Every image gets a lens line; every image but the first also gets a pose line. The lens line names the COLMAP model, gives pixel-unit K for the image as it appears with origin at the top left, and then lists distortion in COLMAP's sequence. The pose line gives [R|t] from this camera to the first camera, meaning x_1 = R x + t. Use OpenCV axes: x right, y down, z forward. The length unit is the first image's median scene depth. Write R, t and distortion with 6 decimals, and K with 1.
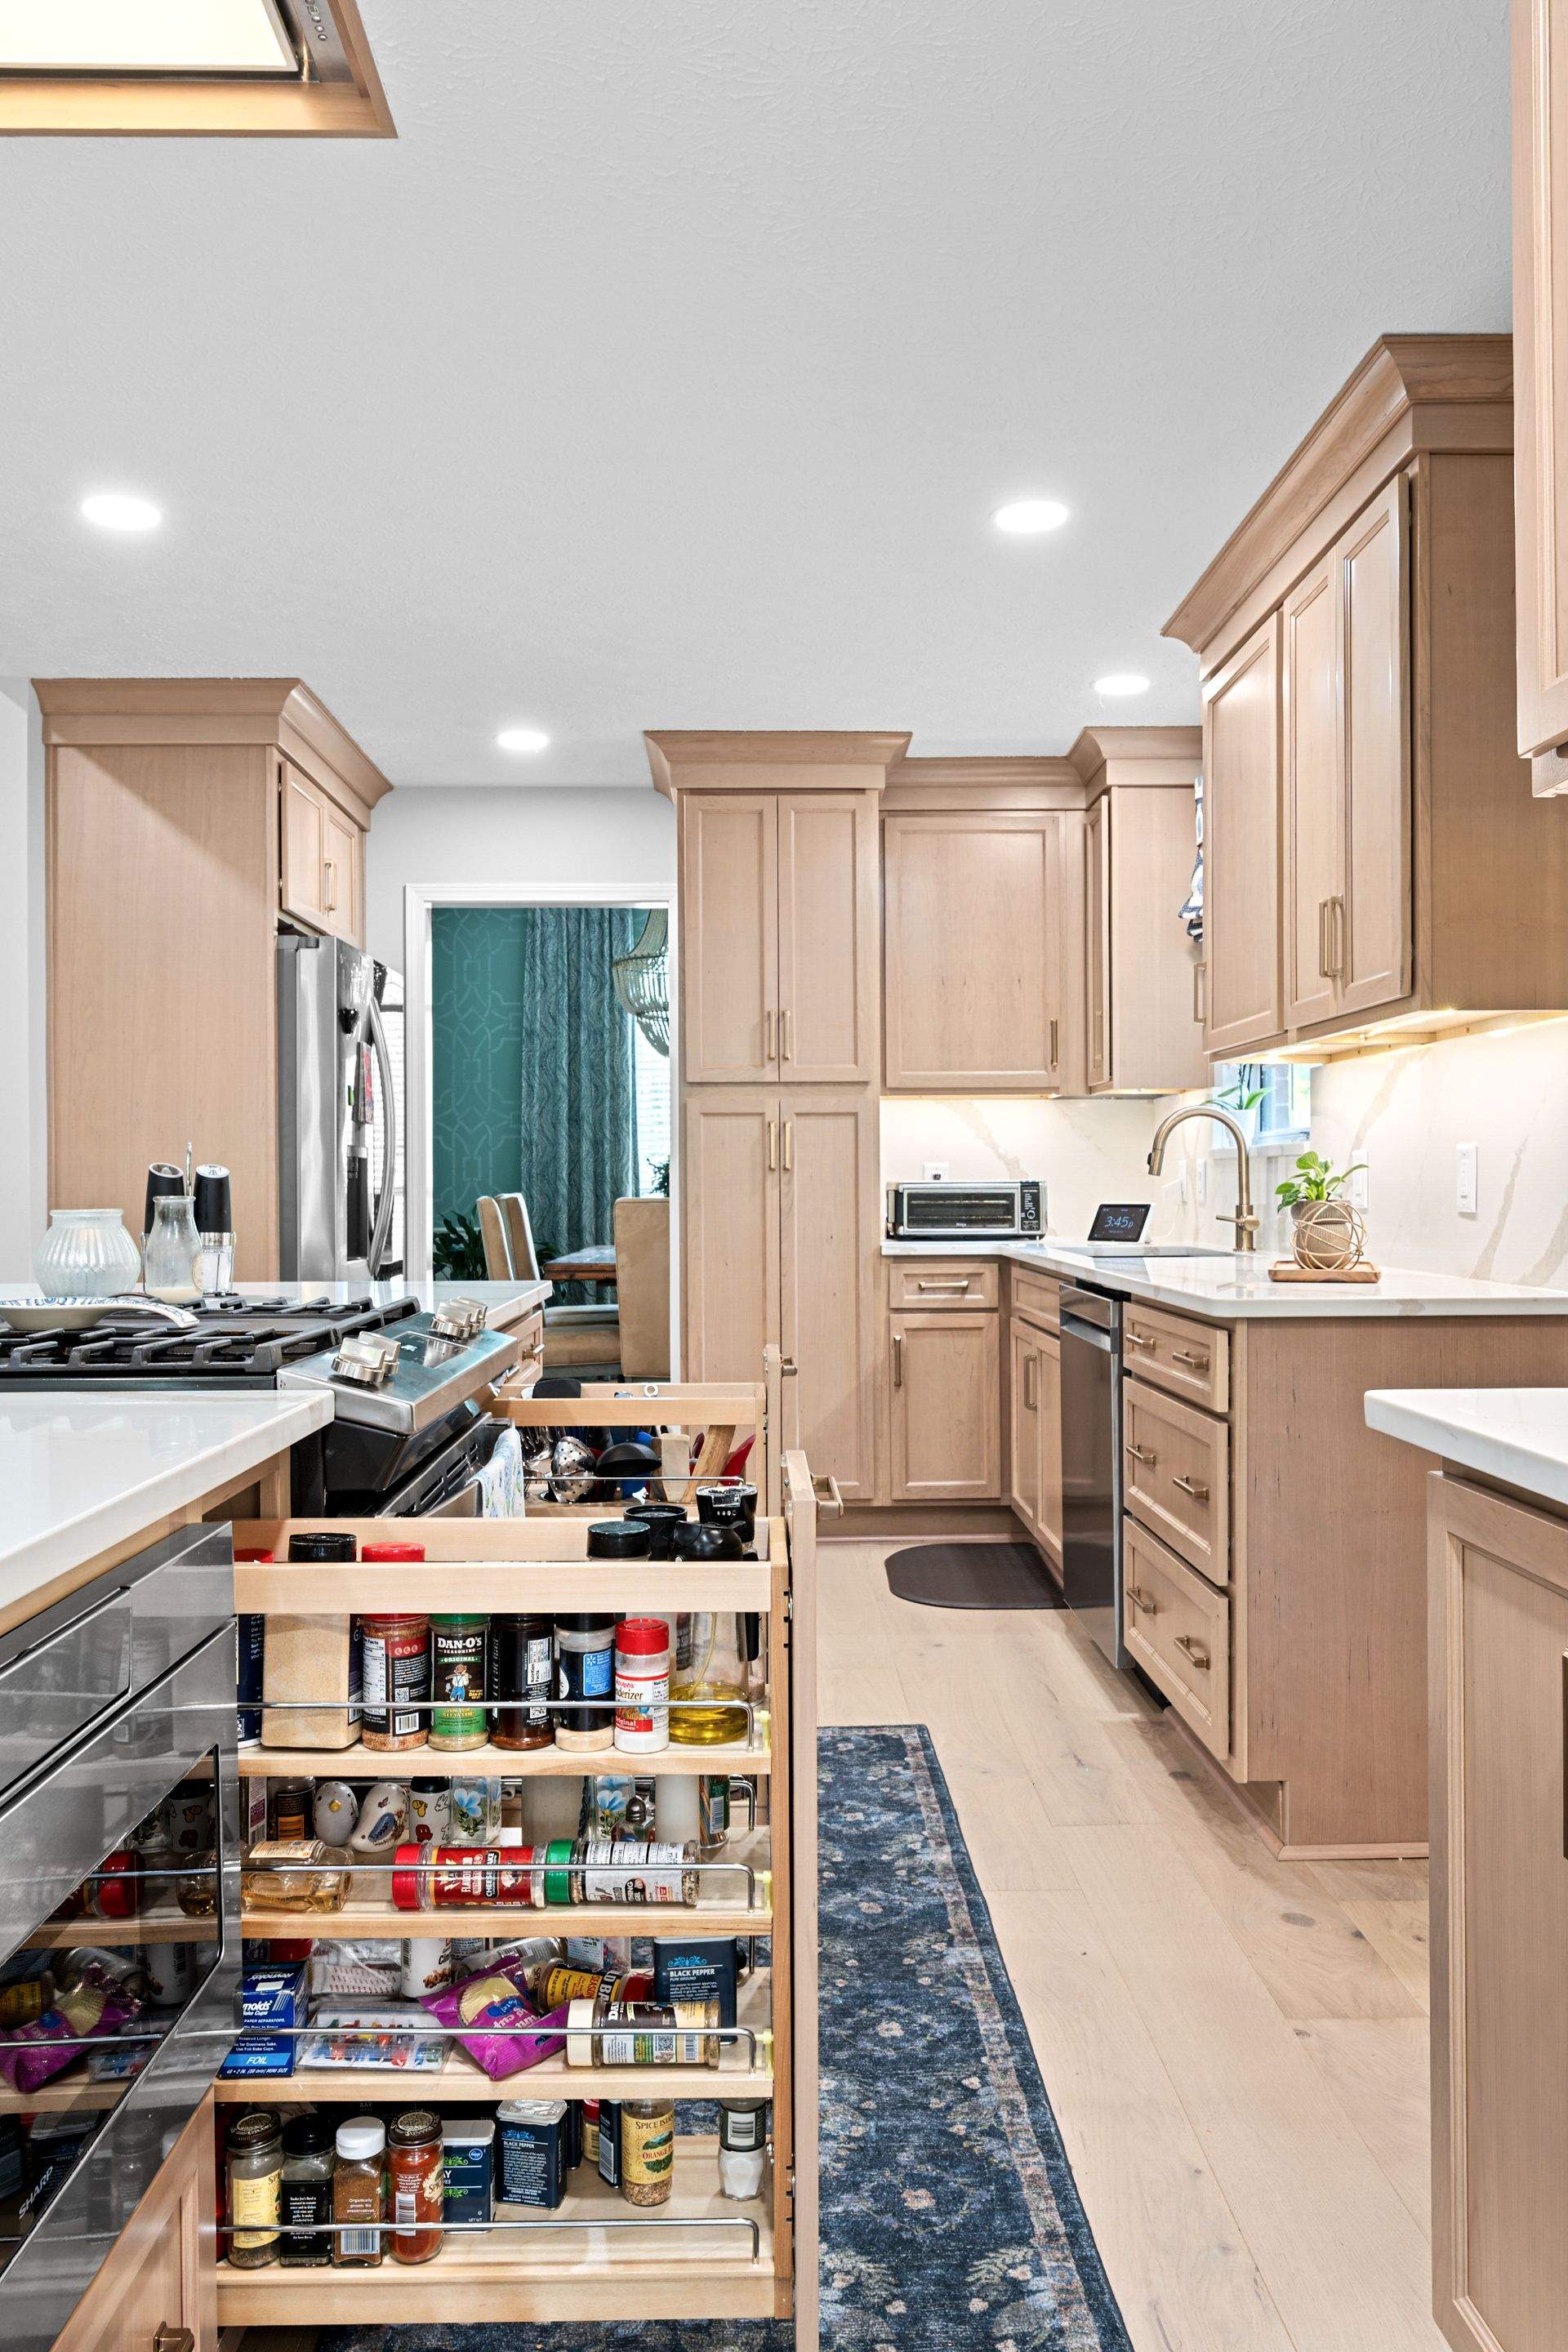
lens RADIAL K [[1724.2, 0, 790.2], [0, 1724.2, 1181.3], [0, 0, 1]] dist [-0.011469, 0.005950]
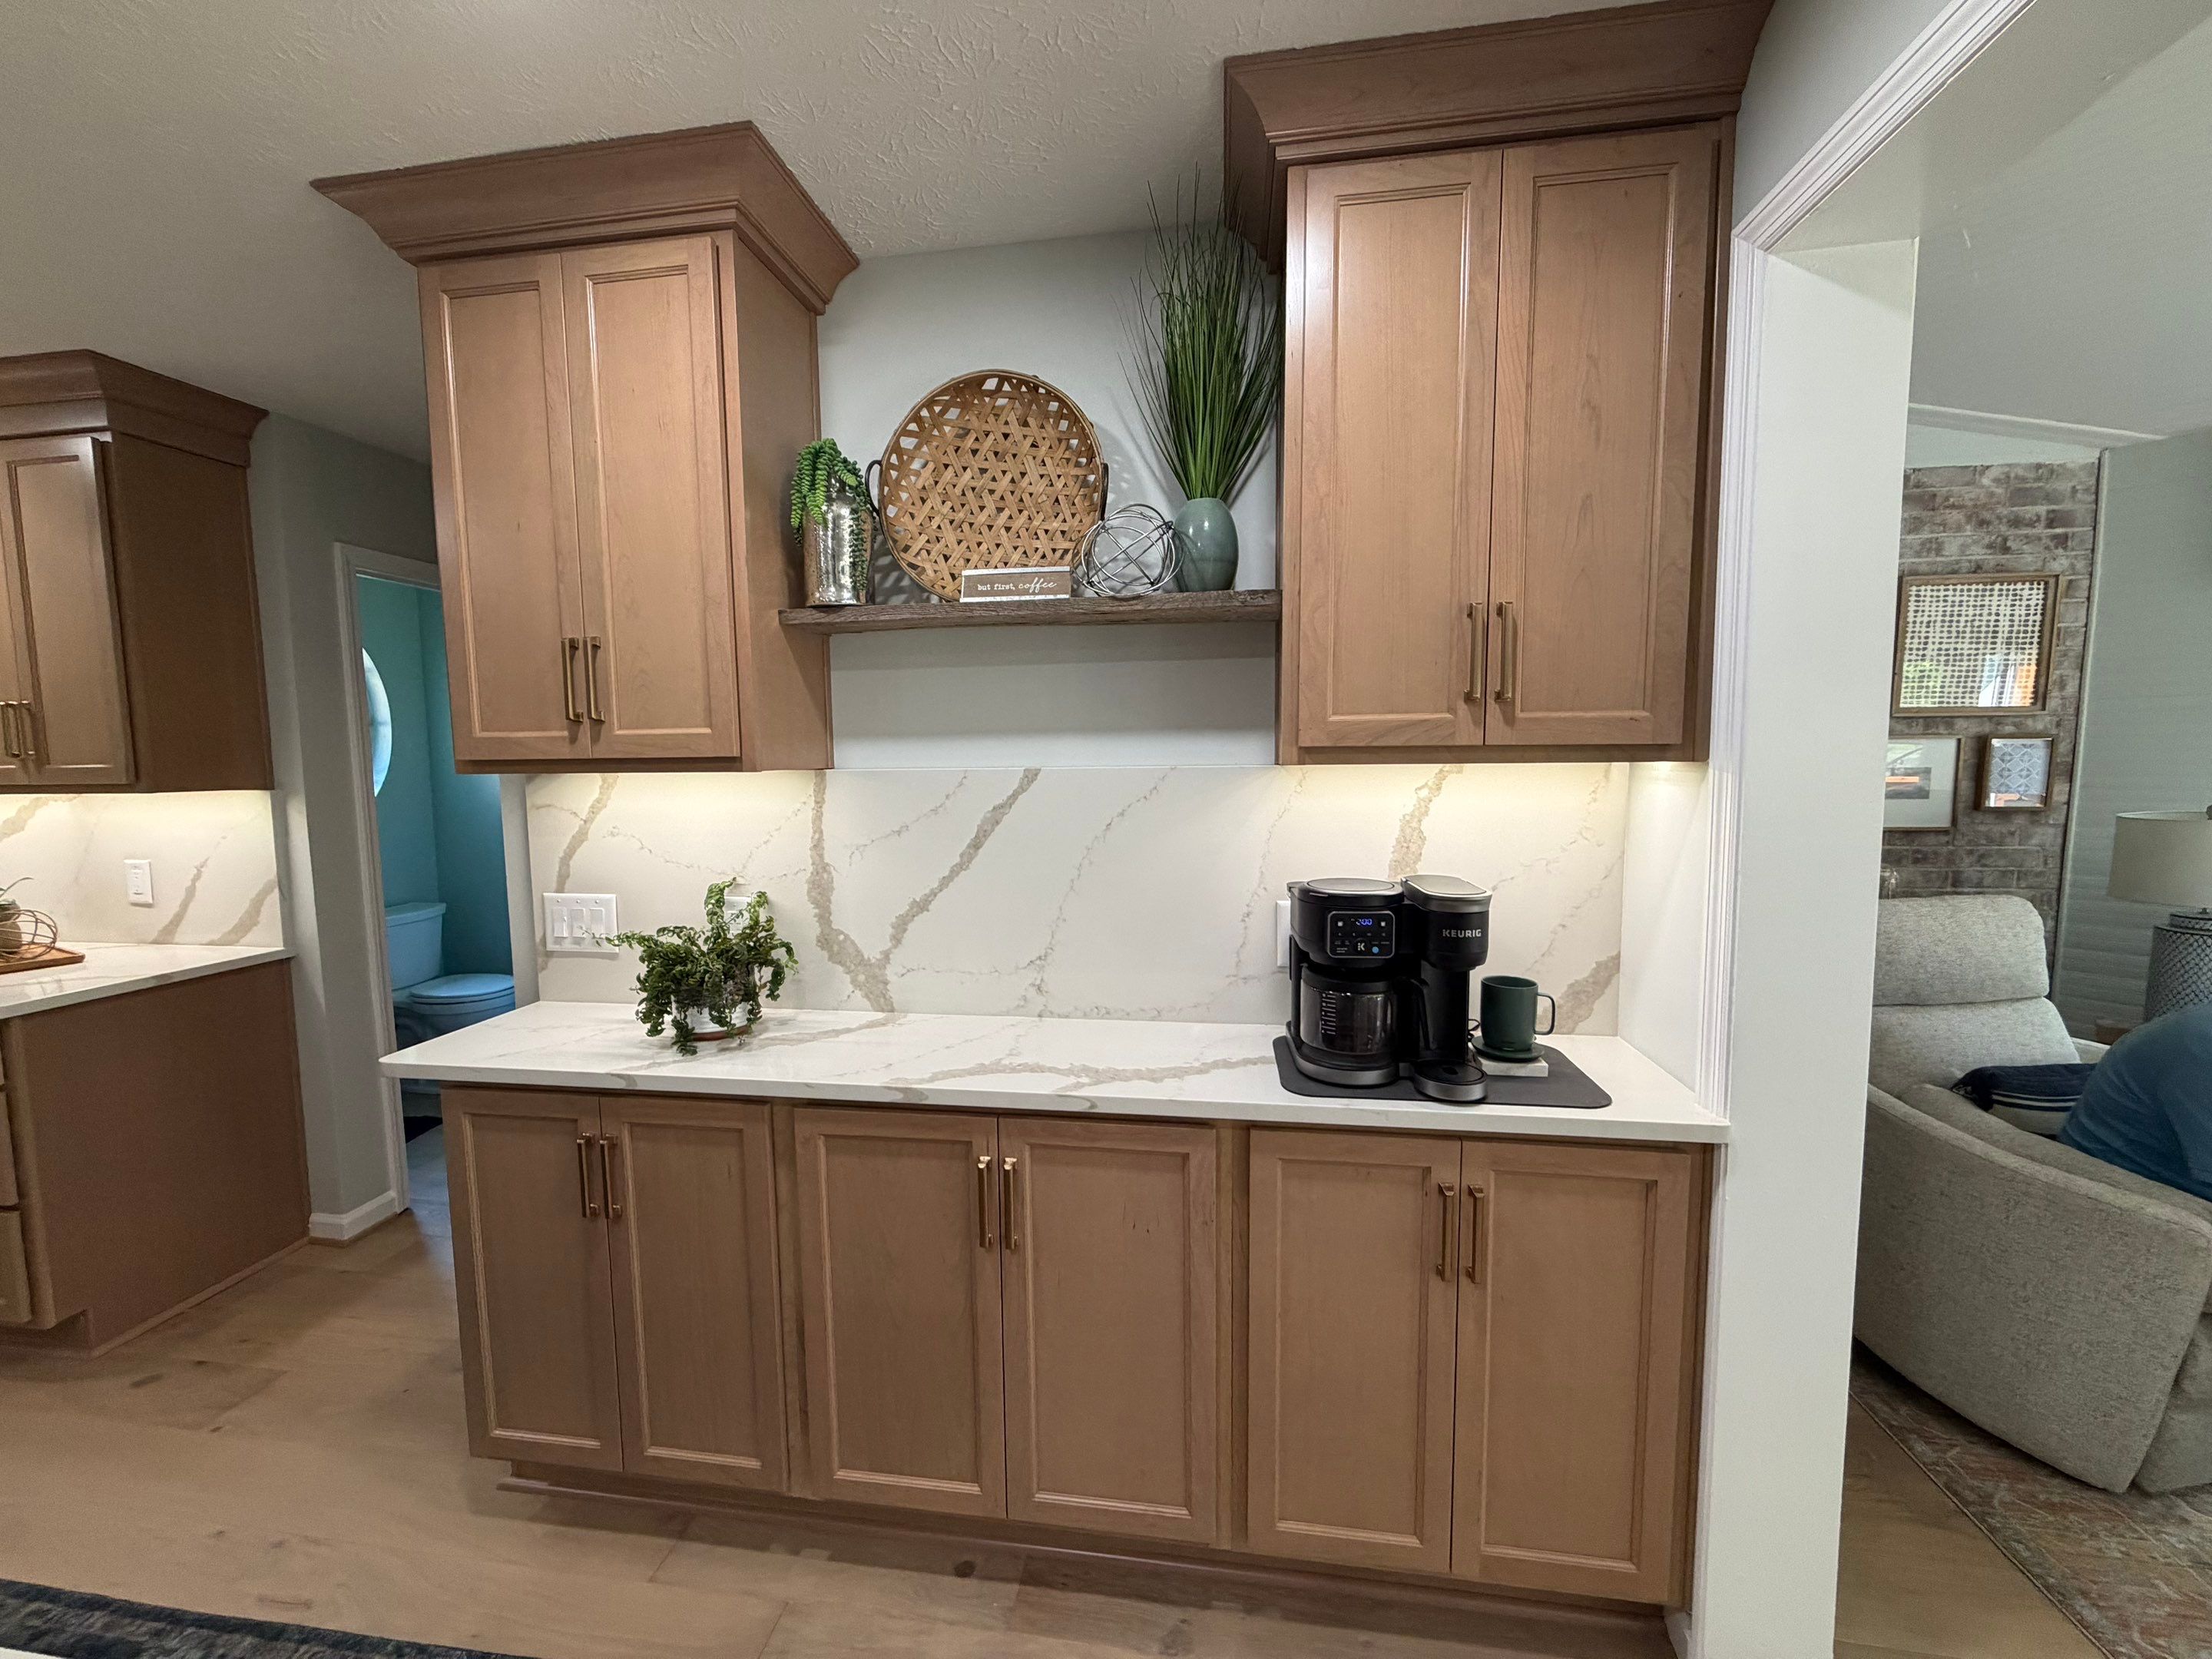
lens RADIAL K [[882.0, 0, 1098.7], [0, 882.0, 831.7], [0, 0, 1]] dist [0.000118, 0.000386]
pose [[0.176343, -0.081829, 0.980922, -0.153814], [0.010781, 0.996639, 0.081202, -0.066284], [-0.984270, -0.003744, 0.176633, -0.003599]]
